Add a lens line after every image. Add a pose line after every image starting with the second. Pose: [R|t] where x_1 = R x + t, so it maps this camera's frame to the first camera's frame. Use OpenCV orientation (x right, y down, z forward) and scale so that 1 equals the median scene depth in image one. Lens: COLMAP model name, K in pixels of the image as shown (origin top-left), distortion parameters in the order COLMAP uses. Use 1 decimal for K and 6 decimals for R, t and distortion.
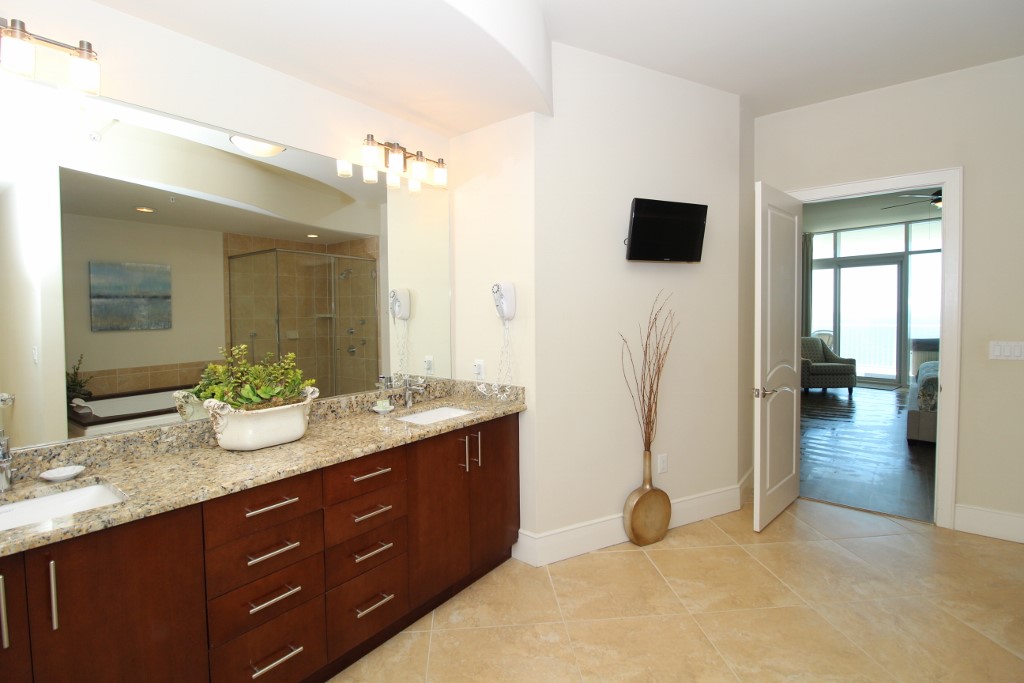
lens RADIAL K [[476.1, 0, 508.3], [0, 476.1, 336.9], [0, 0, 1]] dist [-0.004070, -0.004526]
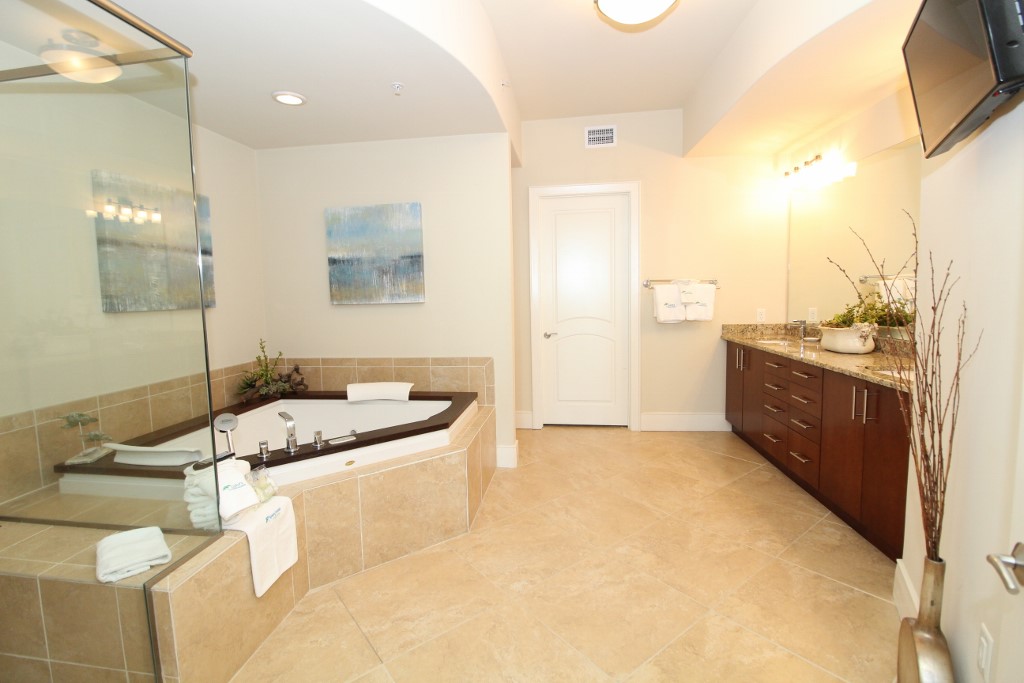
lens RADIAL K [[476.1, 0, 510.1], [0, 476.1, 341.5], [0, 0, 1]] dist [-0.004070, -0.004526]
pose [[-0.841398, 0.081470, -0.534240, 1.257342], [0.002315, 0.989106, 0.147189, -0.049376], [0.540411, 0.122608, -0.832420, 1.634086]]
